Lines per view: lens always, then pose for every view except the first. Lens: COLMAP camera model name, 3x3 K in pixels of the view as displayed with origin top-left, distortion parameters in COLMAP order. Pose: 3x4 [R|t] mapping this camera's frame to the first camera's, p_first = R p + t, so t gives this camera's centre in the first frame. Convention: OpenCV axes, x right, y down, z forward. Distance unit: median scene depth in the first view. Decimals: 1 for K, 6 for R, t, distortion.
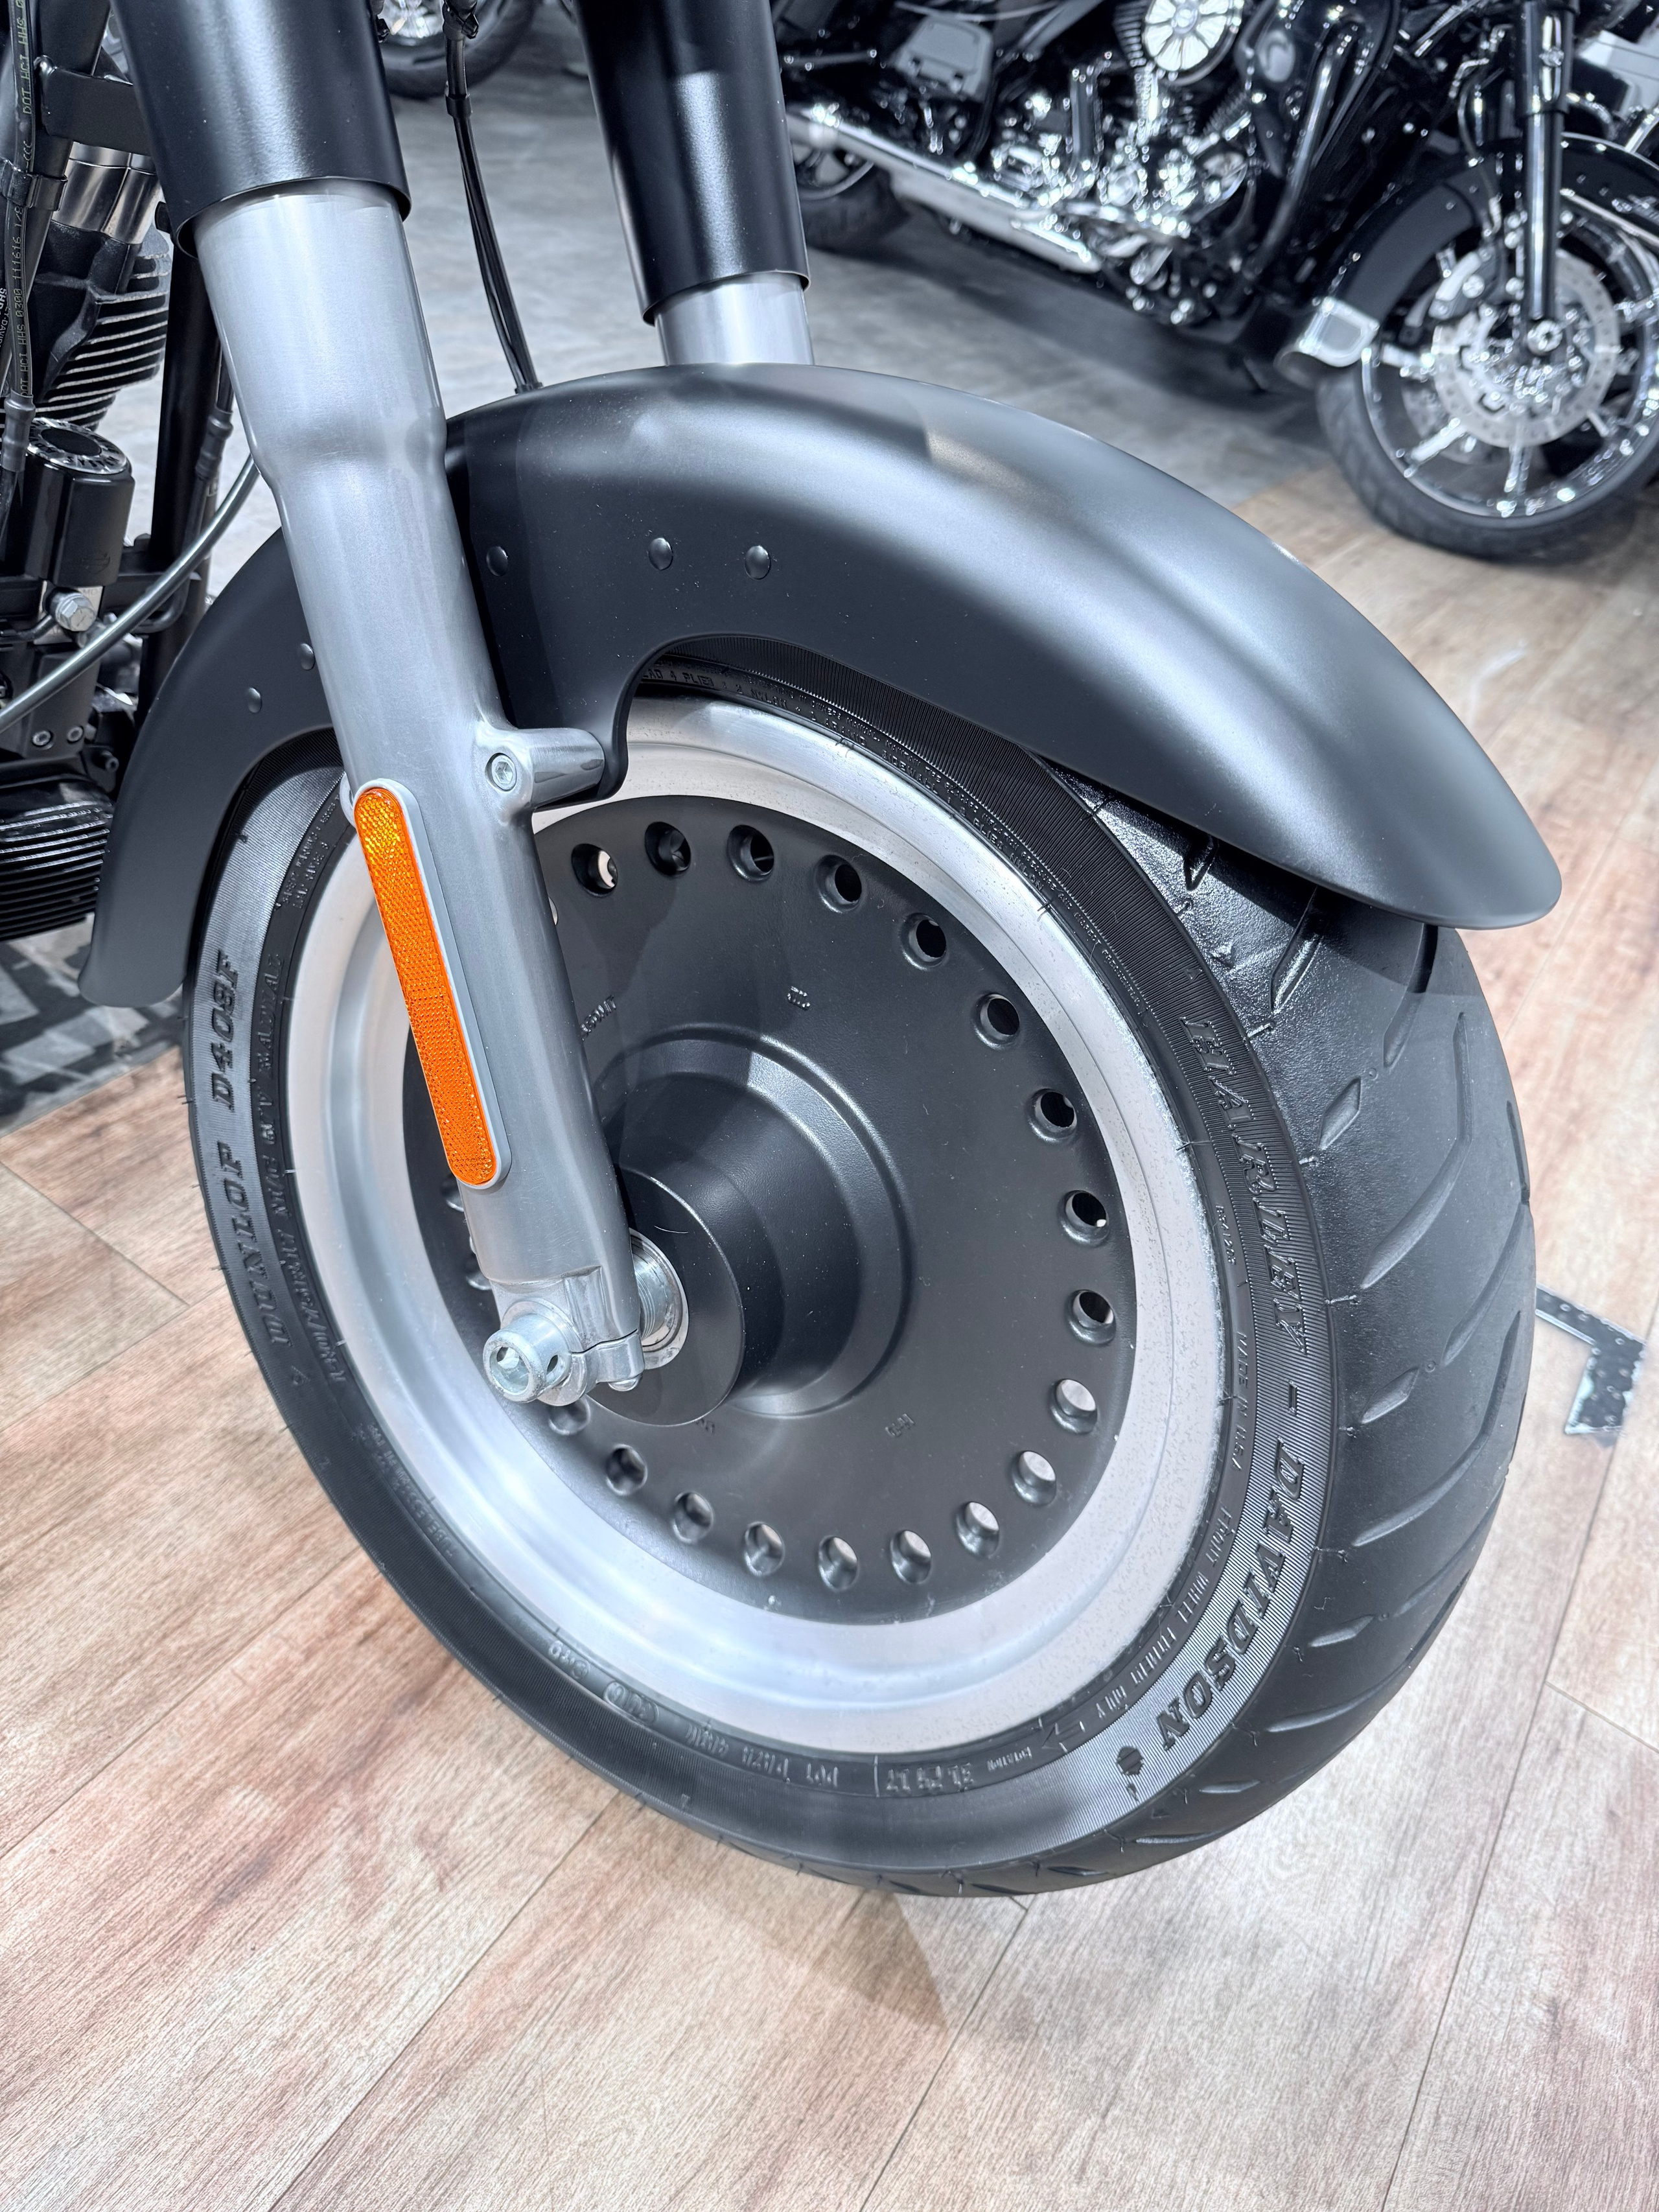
lens RADIAL K [[1589.8, 0, 826.2], [0, 1589.8, 1105.9], [0, 0, 1]] dist [-0.014969, 0.000714]
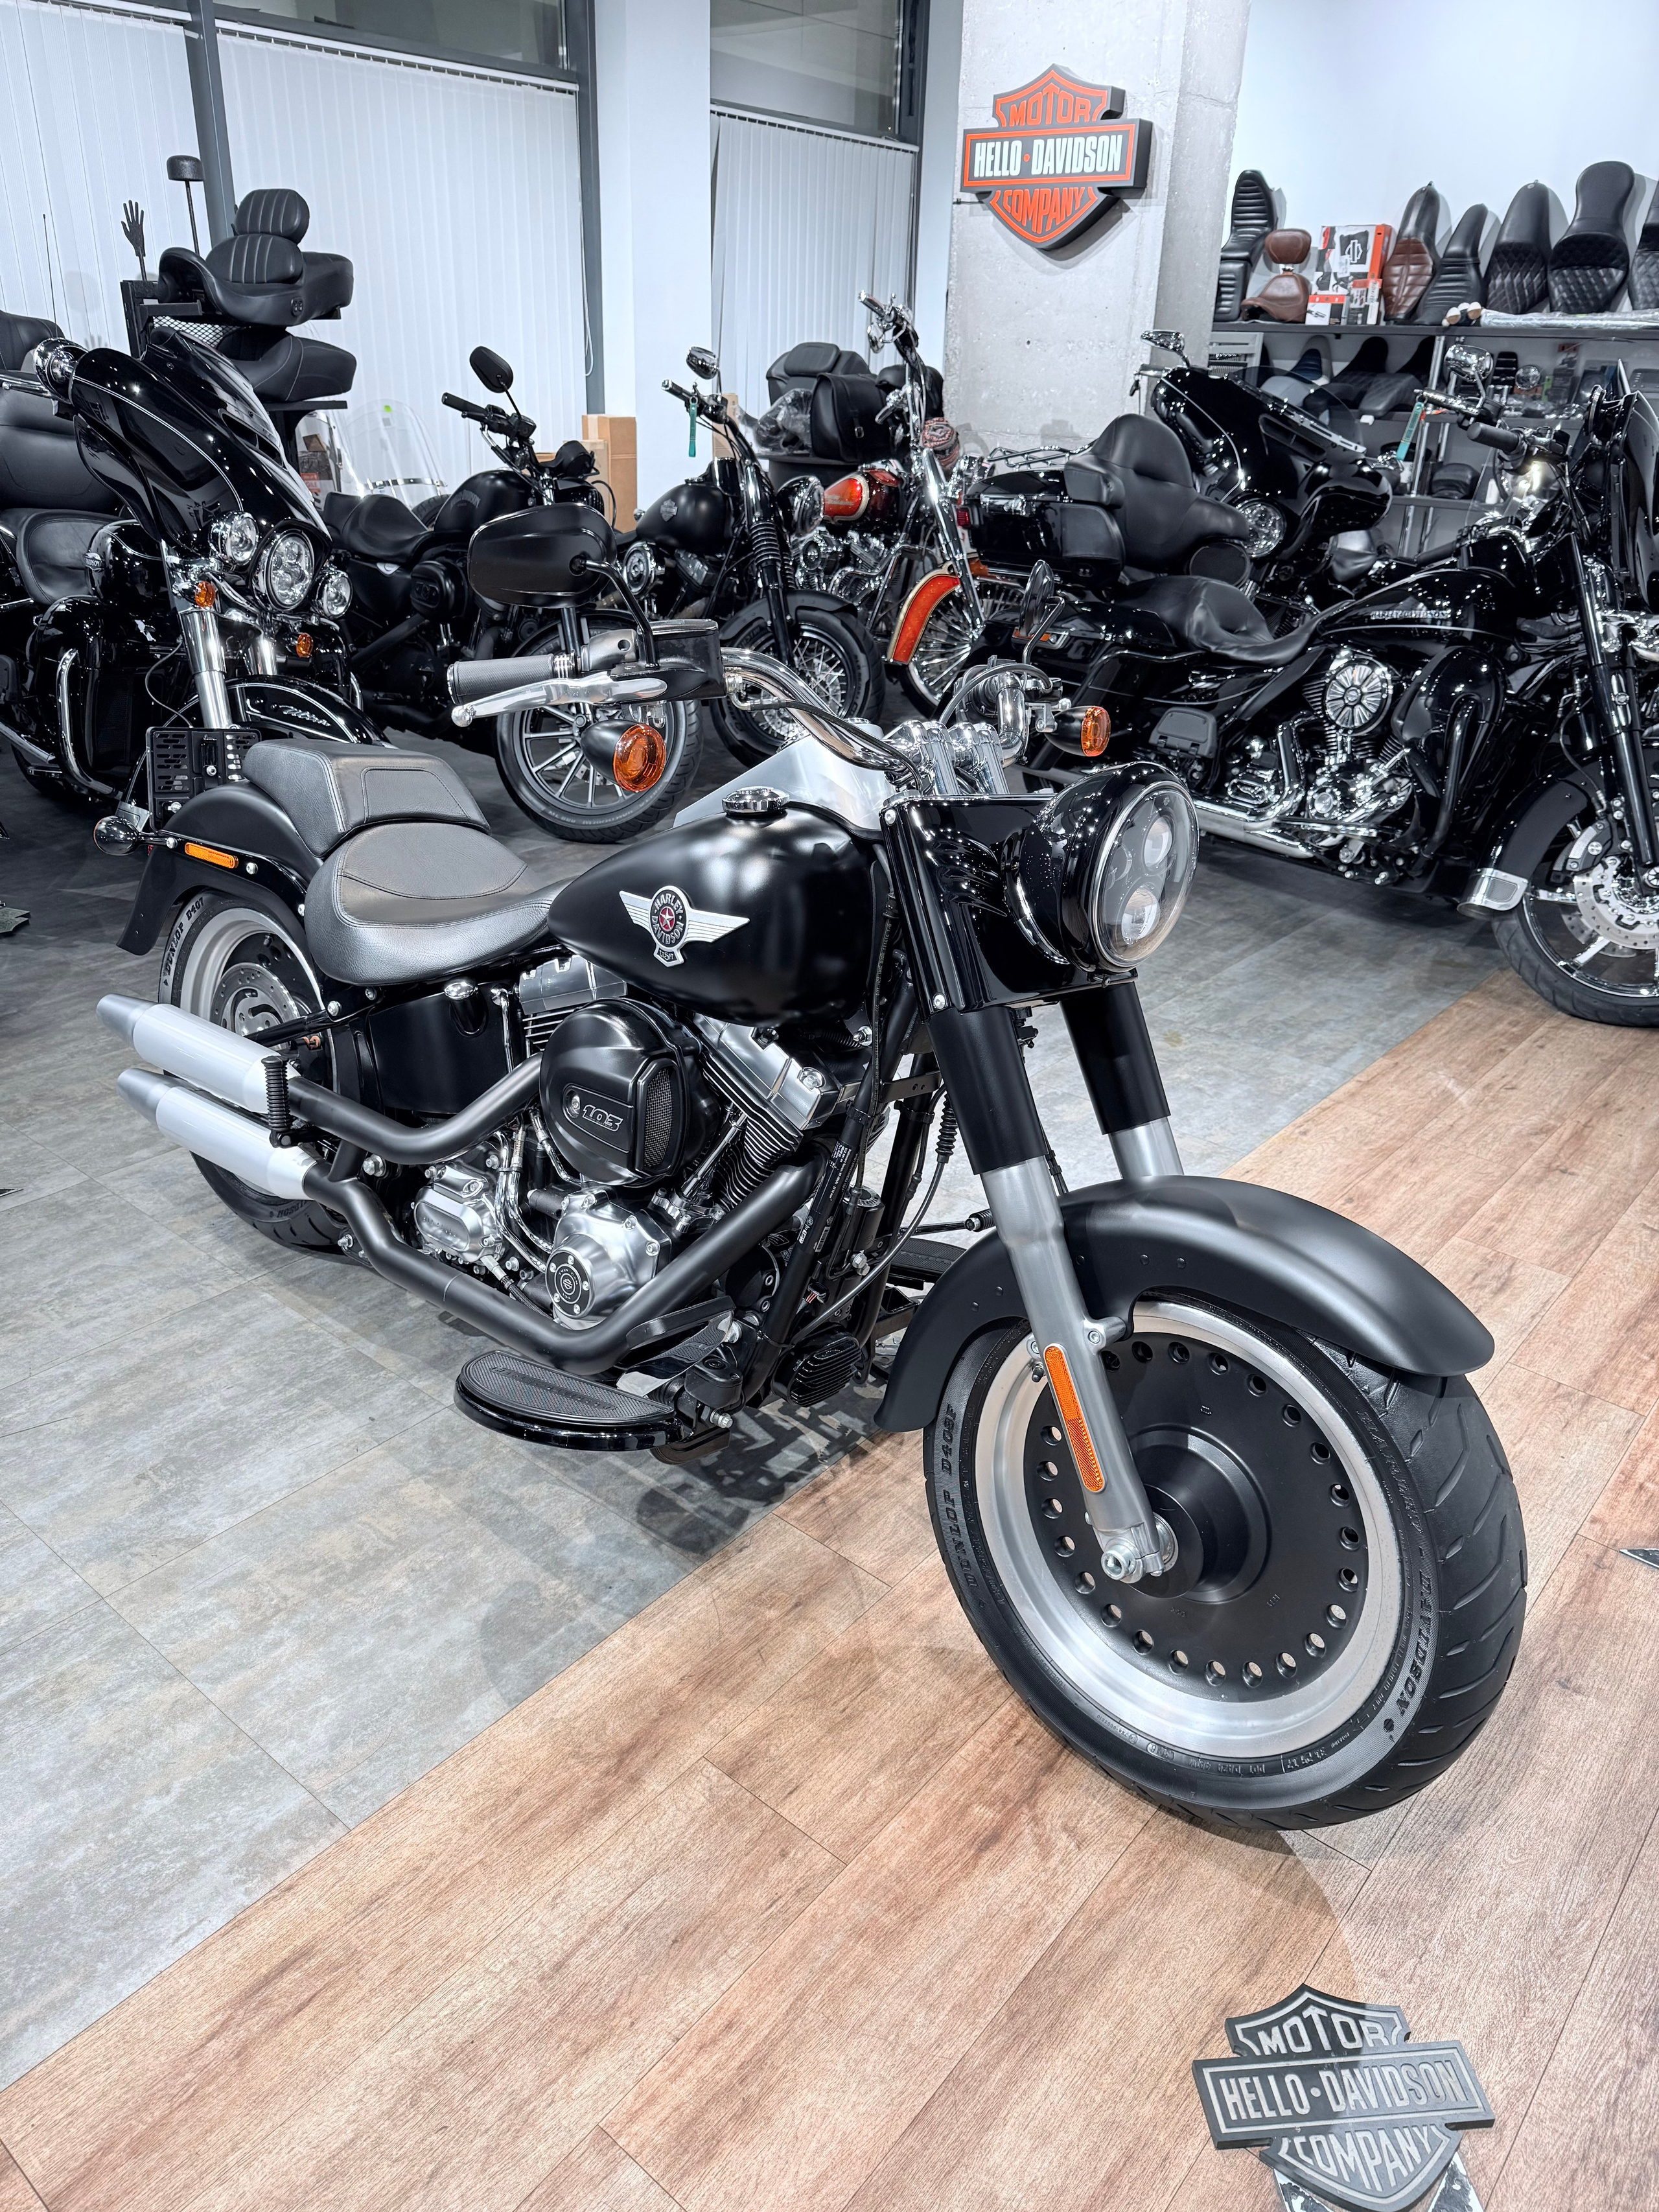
lens RADIAL K [[1557.6, 0, 827.0], [0, 1557.6, 1106.7], [0, 0, 1]] dist [0.020487, -0.031503]
pose [[0.978184, -0.104867, -0.179329, -0.086879], [0.055903, 0.964273, -0.258945, 0.053972], [0.200077, 0.243271, 0.949099, -1.200859]]
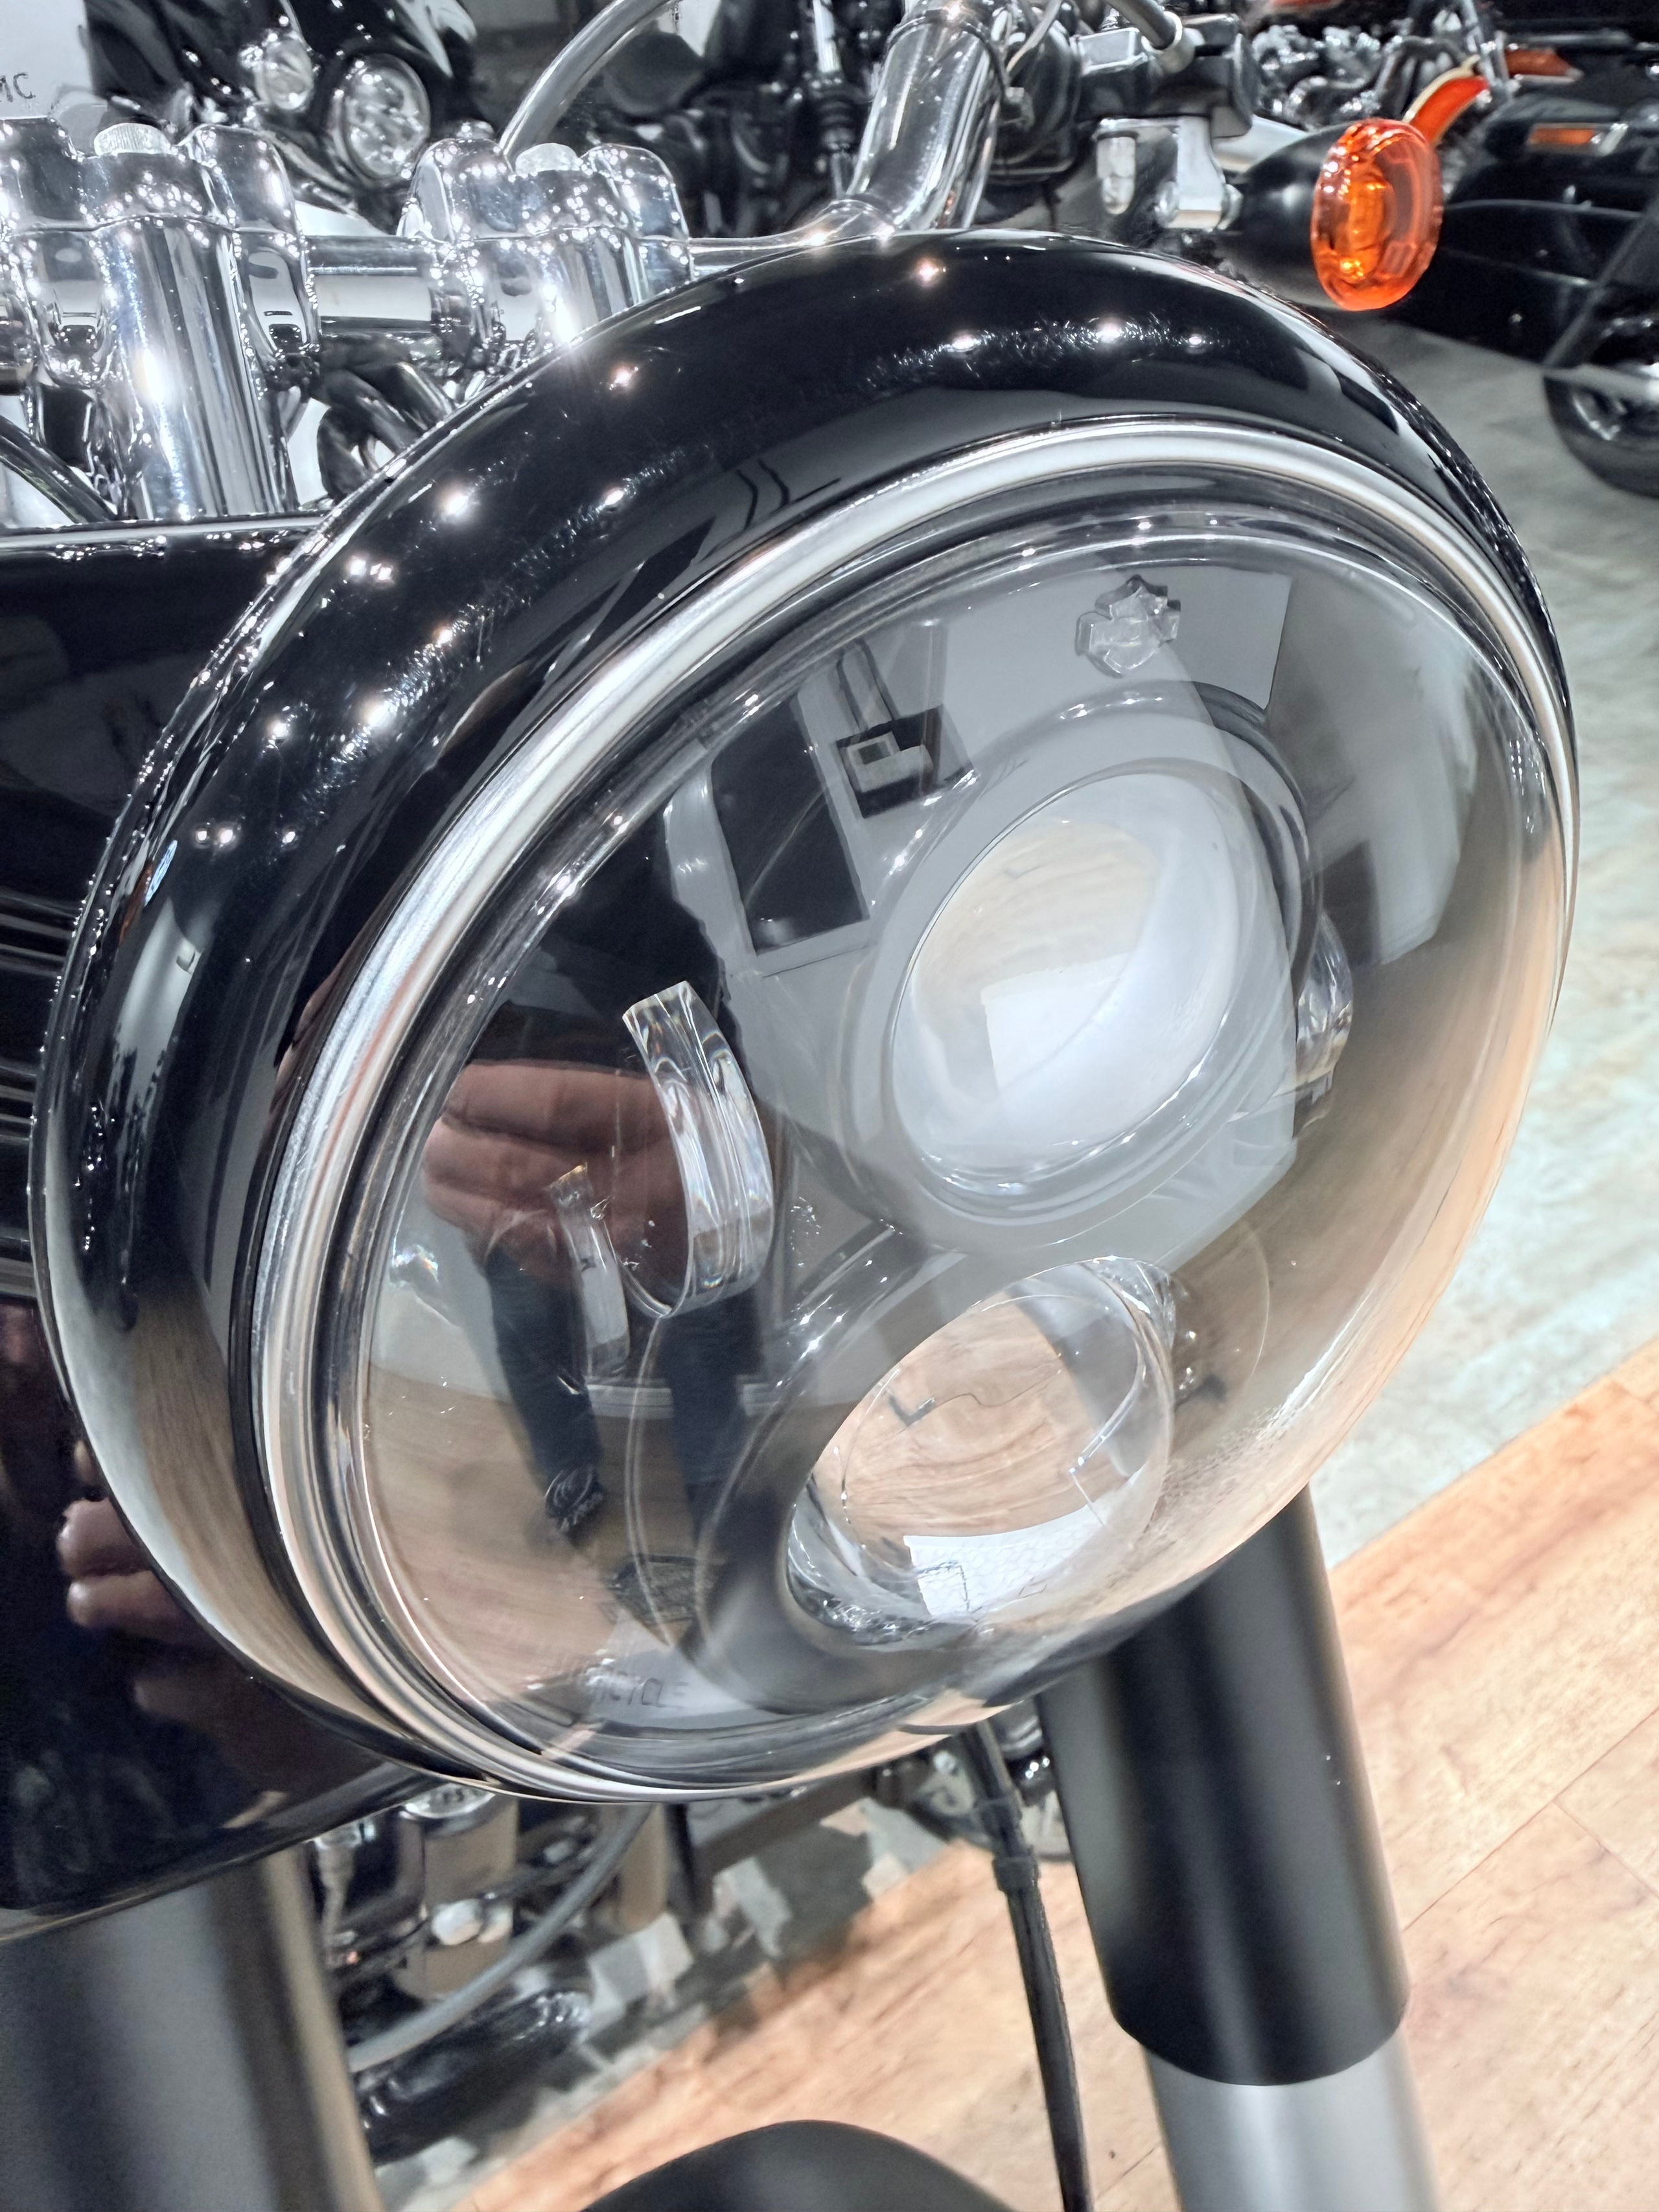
lens RADIAL K [[1592.7, 0, 832.9], [0, 1592.7, 974.9], [0, 0, 1]] dist [-0.001920, -0.001472]
pose [[0.874806, -0.010858, -0.484351, 0.065121], [-0.056600, 0.990612, -0.124435, -0.685308], [0.481155, 0.136271, 0.865979, 0.363538]]
